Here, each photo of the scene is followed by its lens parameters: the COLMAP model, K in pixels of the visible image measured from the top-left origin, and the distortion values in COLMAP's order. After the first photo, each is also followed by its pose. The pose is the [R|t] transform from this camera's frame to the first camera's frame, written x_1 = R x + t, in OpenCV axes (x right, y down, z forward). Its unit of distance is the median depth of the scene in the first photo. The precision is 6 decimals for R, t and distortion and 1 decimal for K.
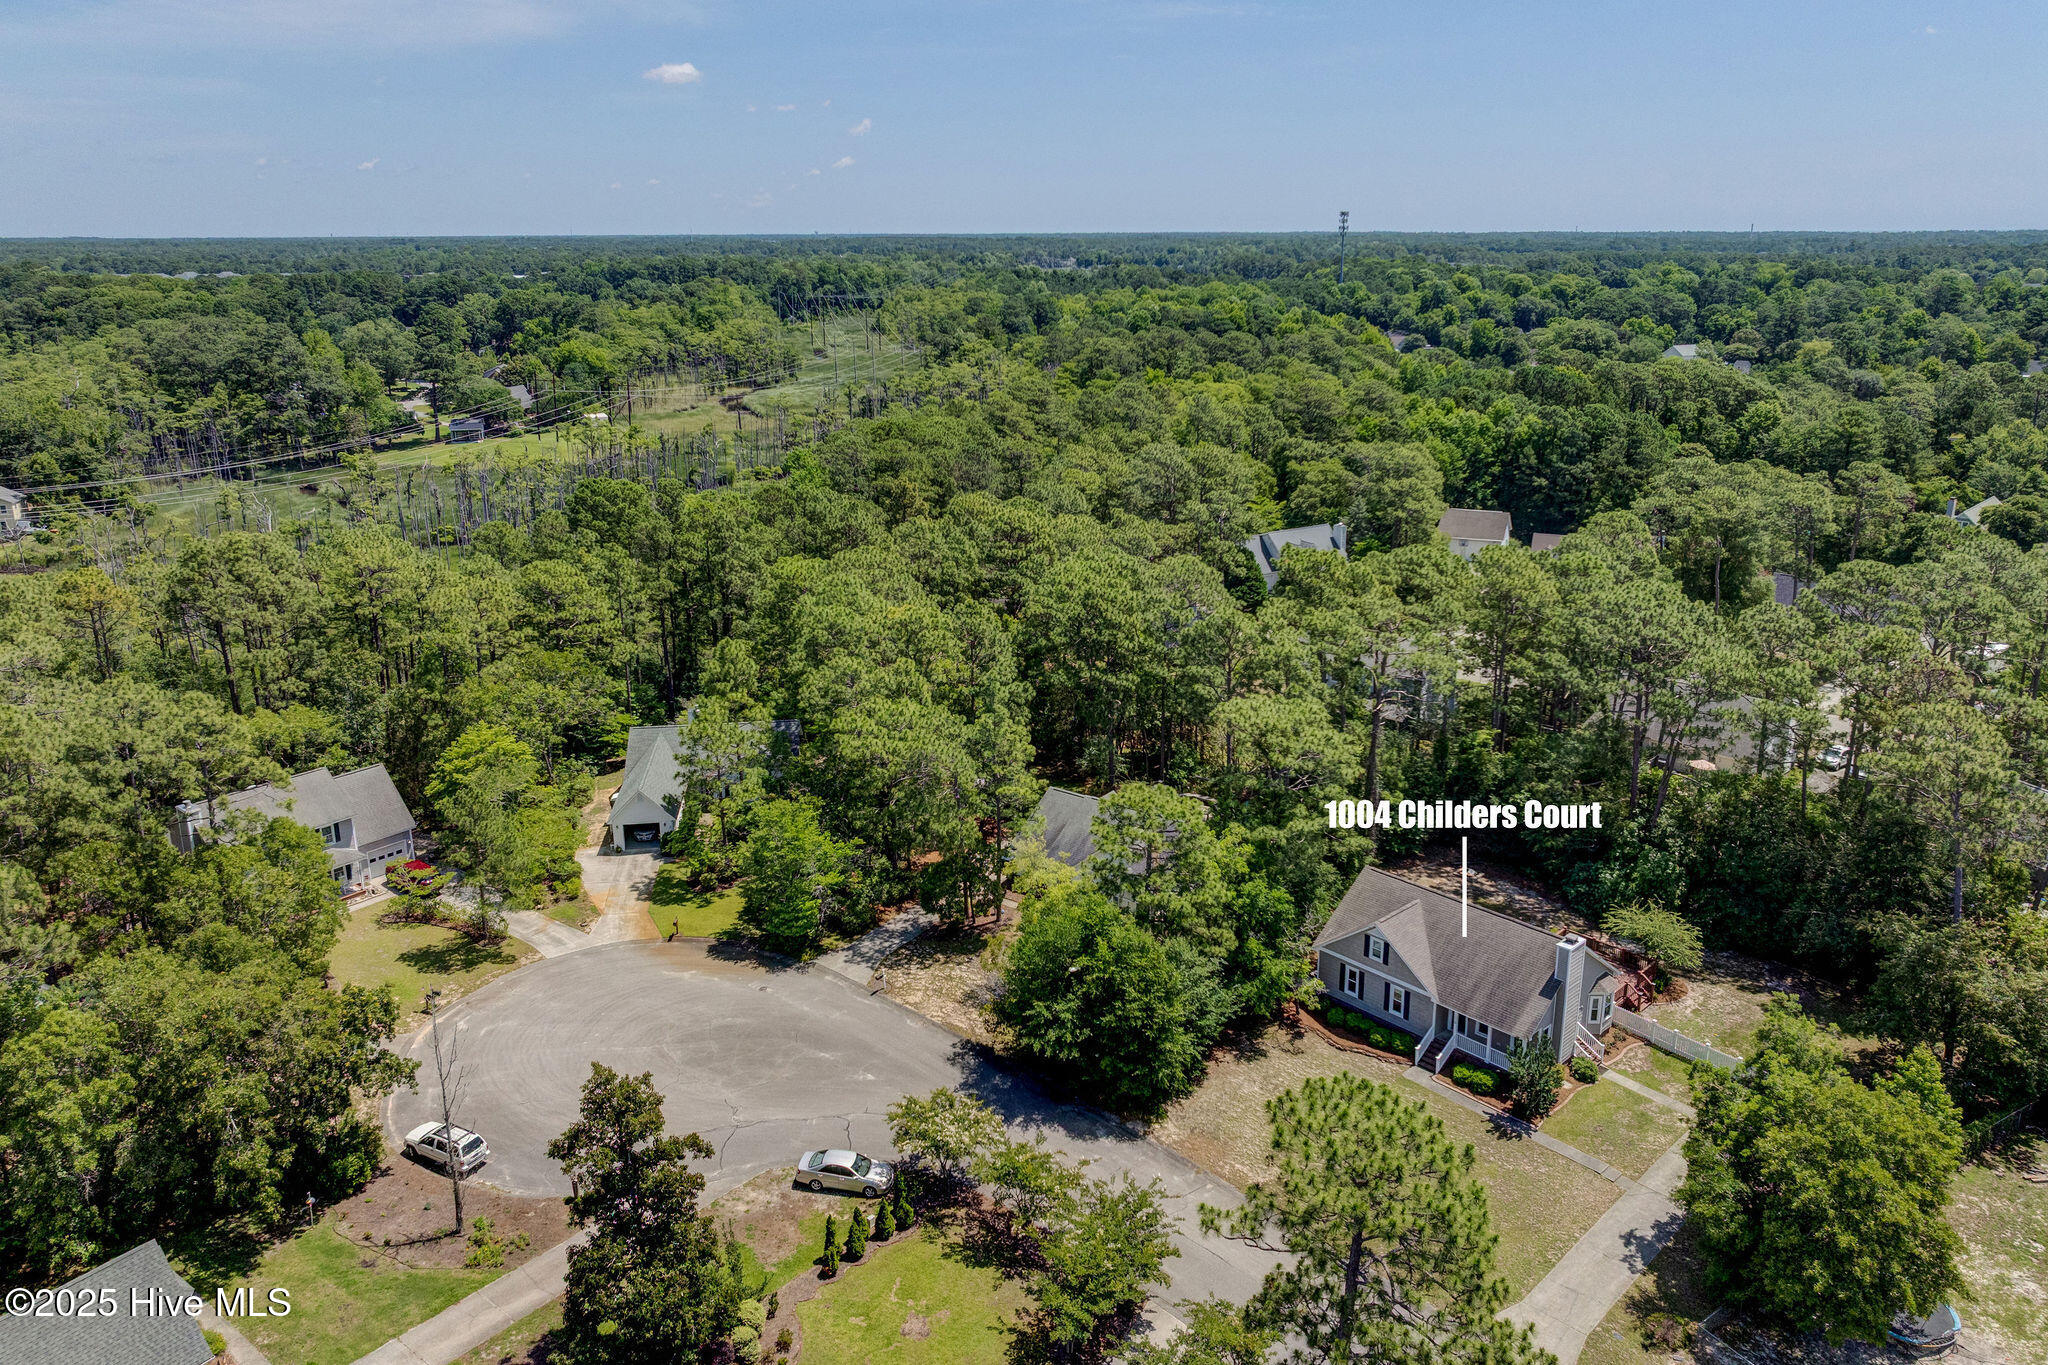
lens RADIAL K [[1443.7, 0, 1028.1], [0, 1443.7, 672.6], [0, 0, 1]] dist [-0.006634, -0.001742]
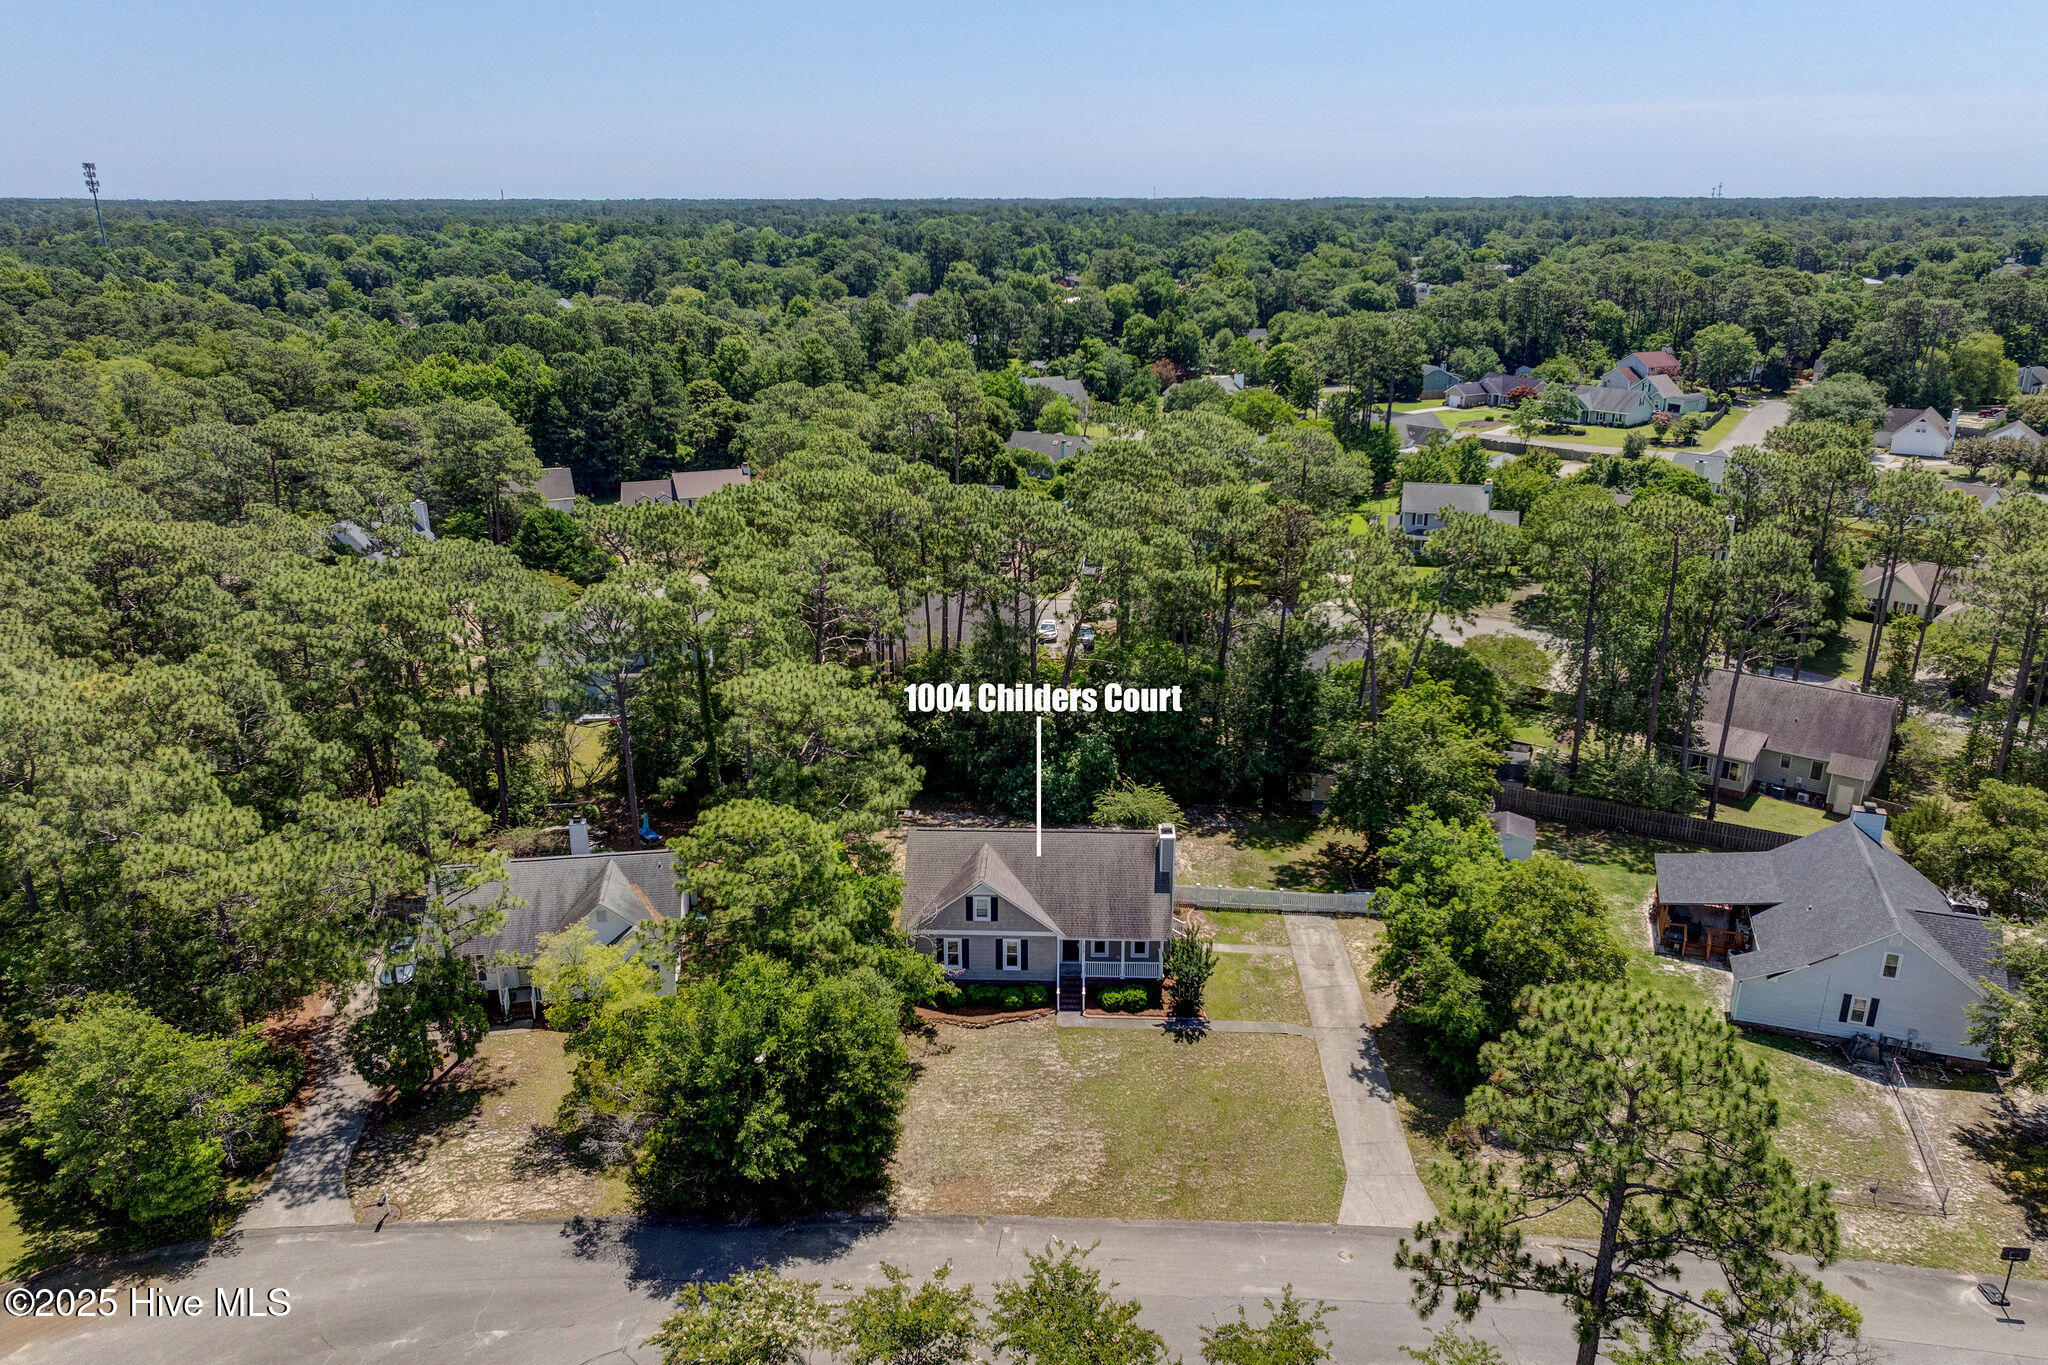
lens RADIAL K [[1443.7, 0, 1028.1], [0, 1443.7, 672.6], [0, 0, 1]] dist [-0.006634, -0.001742]
pose [[0.698797, -0.220270, 0.680562, -0.281249], [0.206814, 0.972990, 0.102561, -0.034196], [-0.684771, 0.069080, 0.725477, 0.272901]]
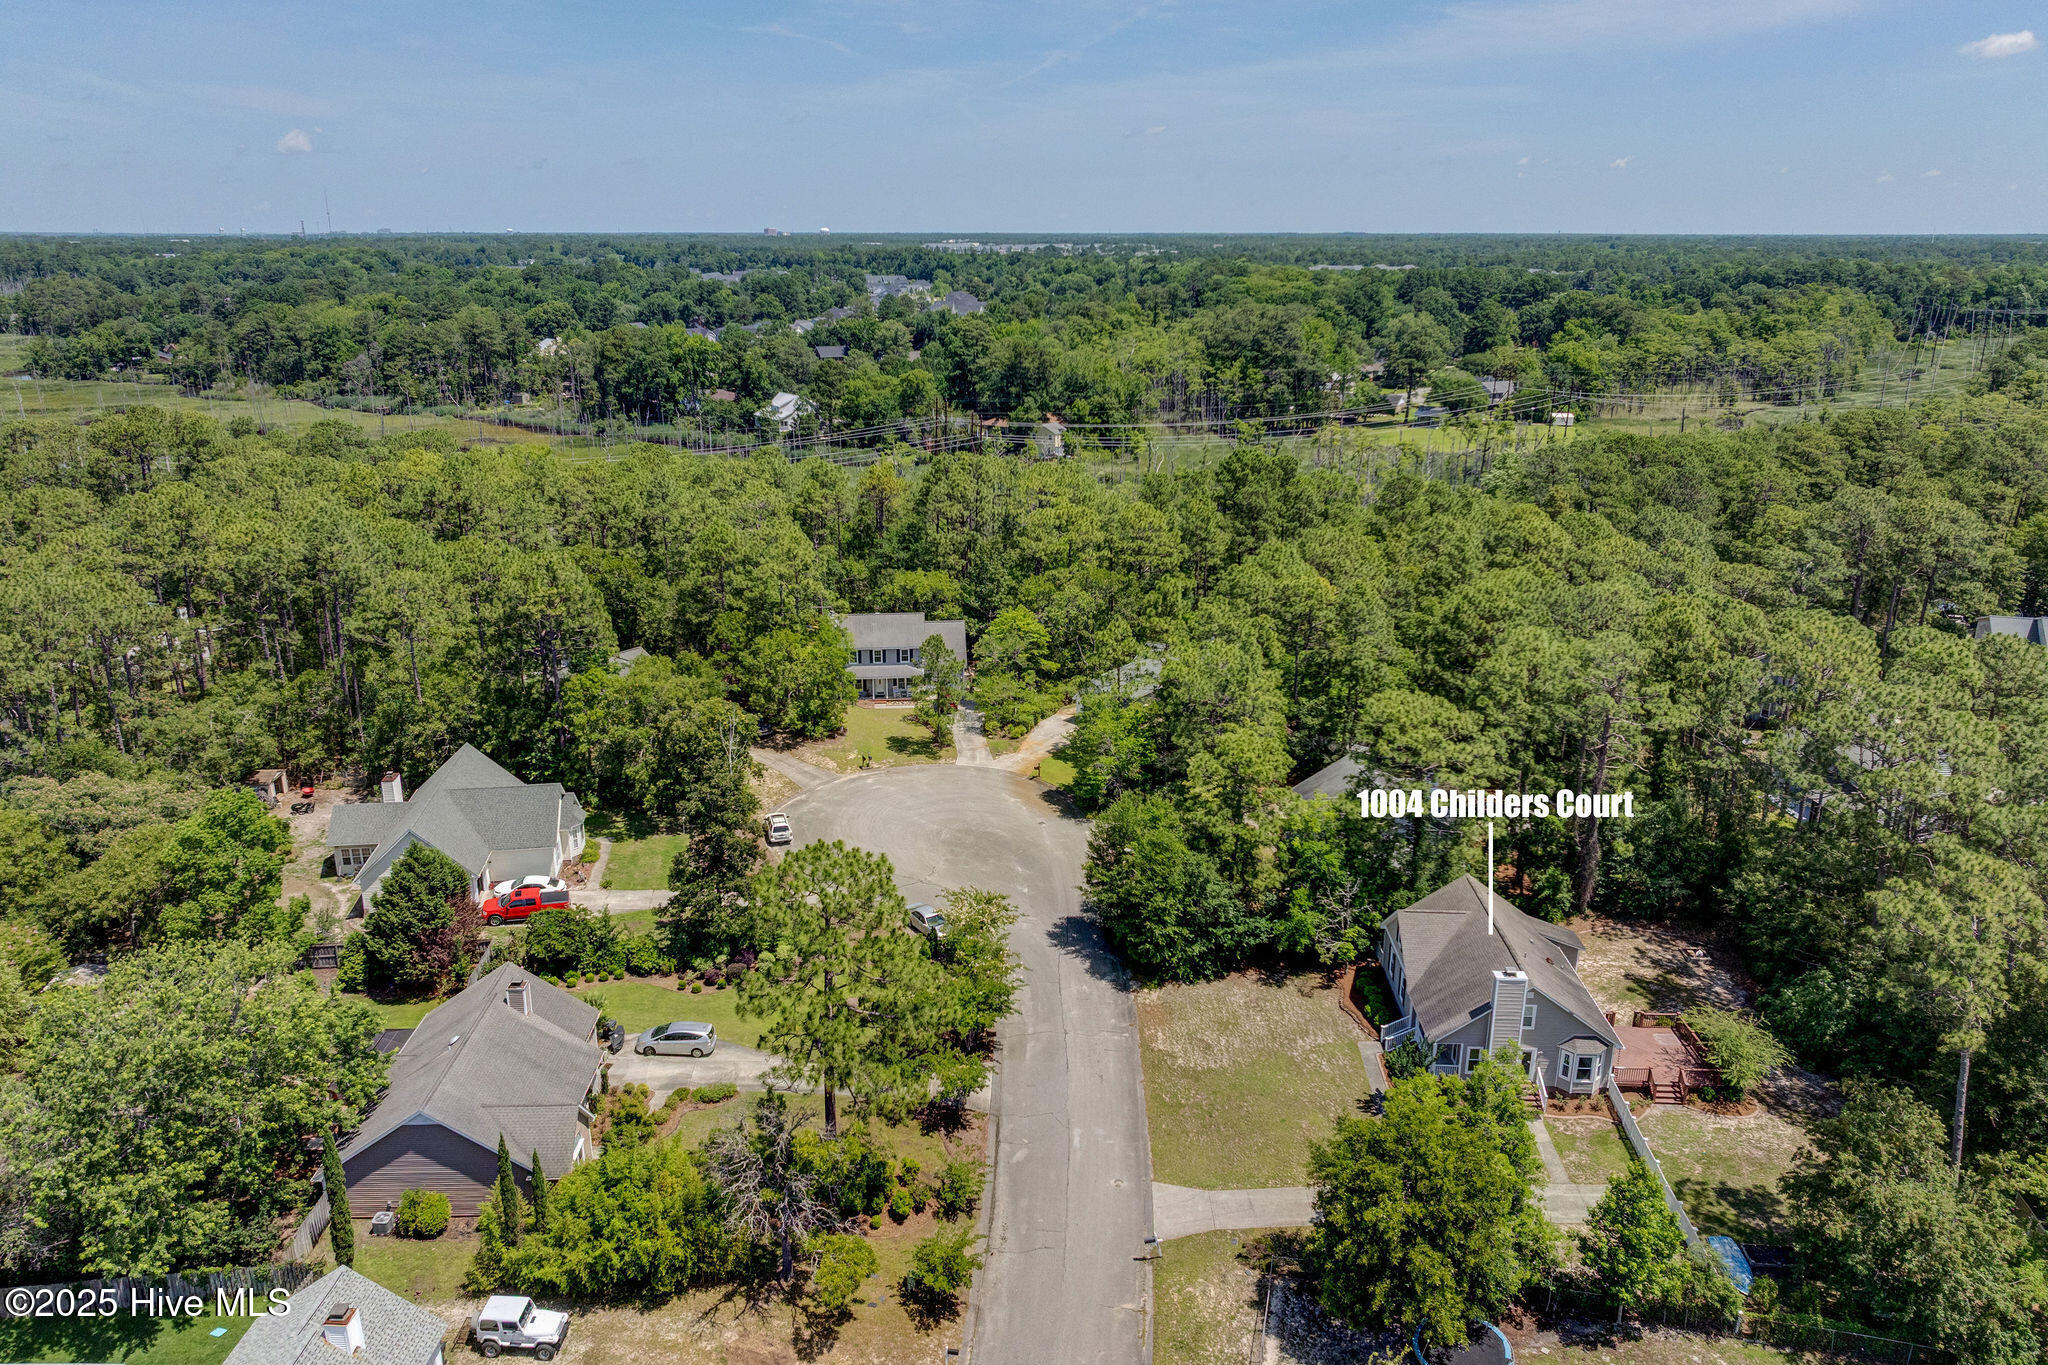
lens RADIAL K [[1443.7, 0, 1028.1], [0, 1443.7, 672.6], [0, 0, 1]] dist [-0.006634, -0.001742]
pose [[0.711849, 0.209844, -0.670251, 0.633301], [-0.208339, 0.974459, 0.083817, -0.024377], [0.670720, 0.079974, 0.737386, 0.005679]]
